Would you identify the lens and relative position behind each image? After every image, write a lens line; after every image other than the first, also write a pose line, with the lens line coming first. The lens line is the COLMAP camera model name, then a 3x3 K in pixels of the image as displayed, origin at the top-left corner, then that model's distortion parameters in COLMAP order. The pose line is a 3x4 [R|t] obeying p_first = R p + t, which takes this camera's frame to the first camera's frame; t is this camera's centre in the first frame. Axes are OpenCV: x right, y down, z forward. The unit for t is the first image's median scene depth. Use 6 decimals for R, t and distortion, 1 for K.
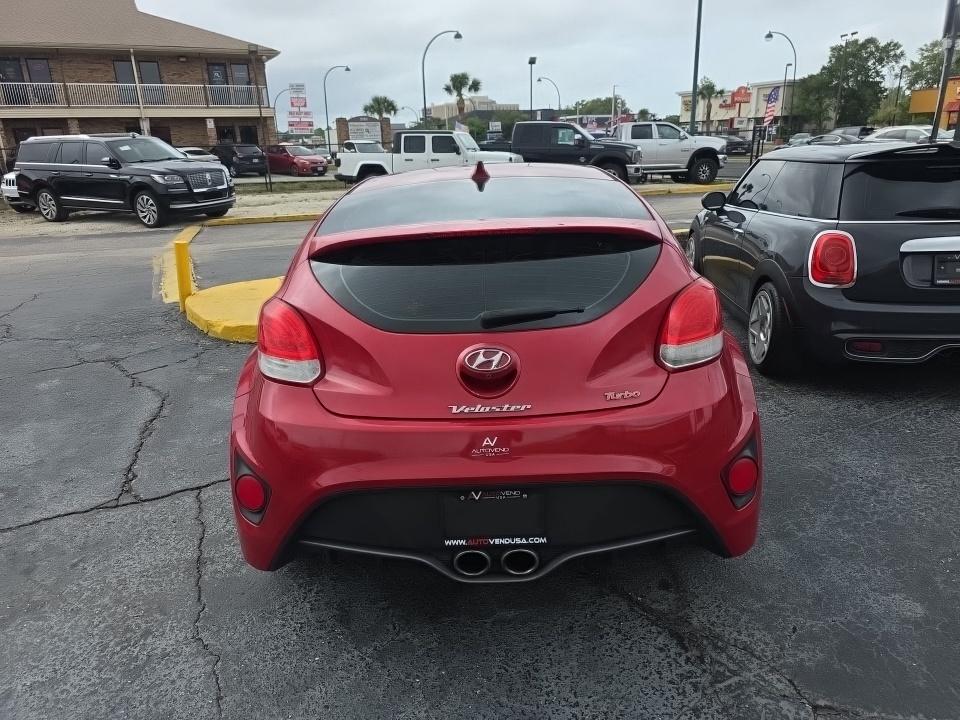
lens RADIAL K [[656.1, 0, 468.2], [0, 656.1, 359.9], [0, 0, 1]] dist [0.048712, -0.045983]
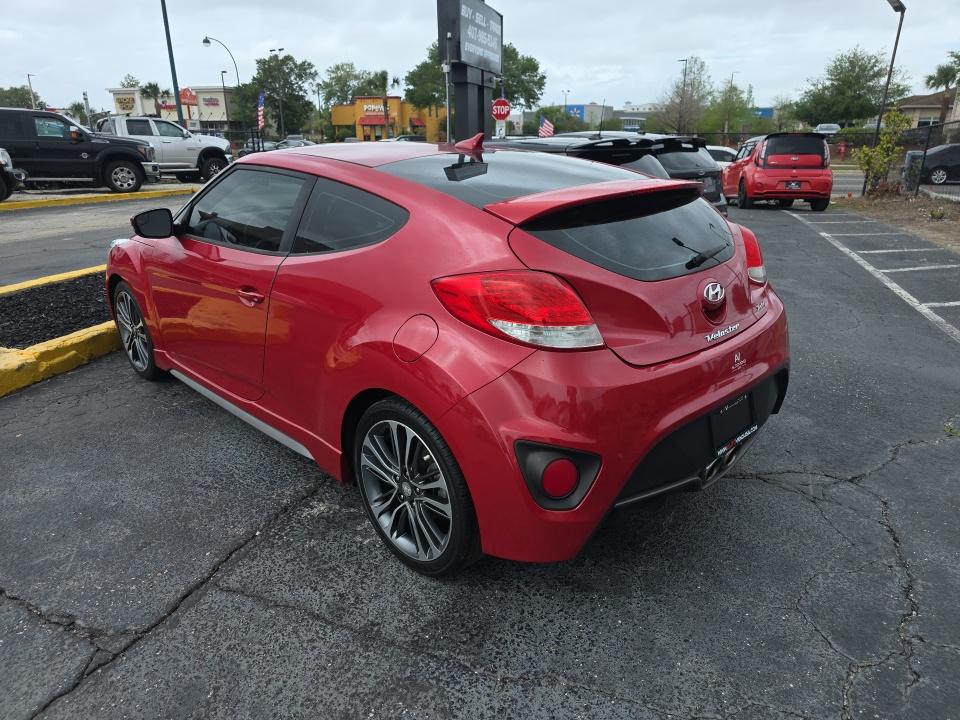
lens RADIAL K [[656.1, 0, 468.2], [0, 656.1, 359.9], [0, 0, 1]] dist [0.048712, -0.045983]
pose [[0.692951, -0.199805, 0.692746, -0.065314], [0.204678, 0.975819, 0.076712, -0.003677], [-0.691322, 0.088632, 0.717090, 0.026811]]
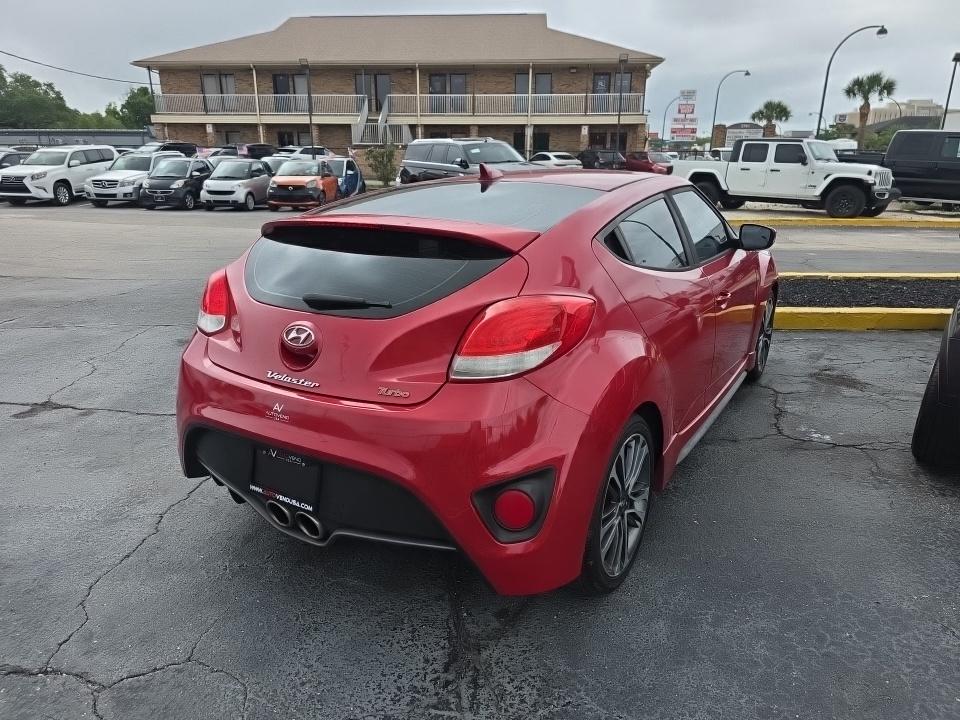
lens RADIAL K [[656.1, 0, 468.2], [0, 656.1, 359.9], [0, 0, 1]] dist [0.048712, -0.045983]
pose [[0.854406, 0.182222, -0.486606, 0.048100], [-0.186698, 0.981612, 0.039775, -0.003476], [0.484906, 0.056864, 0.872716, 0.009450]]
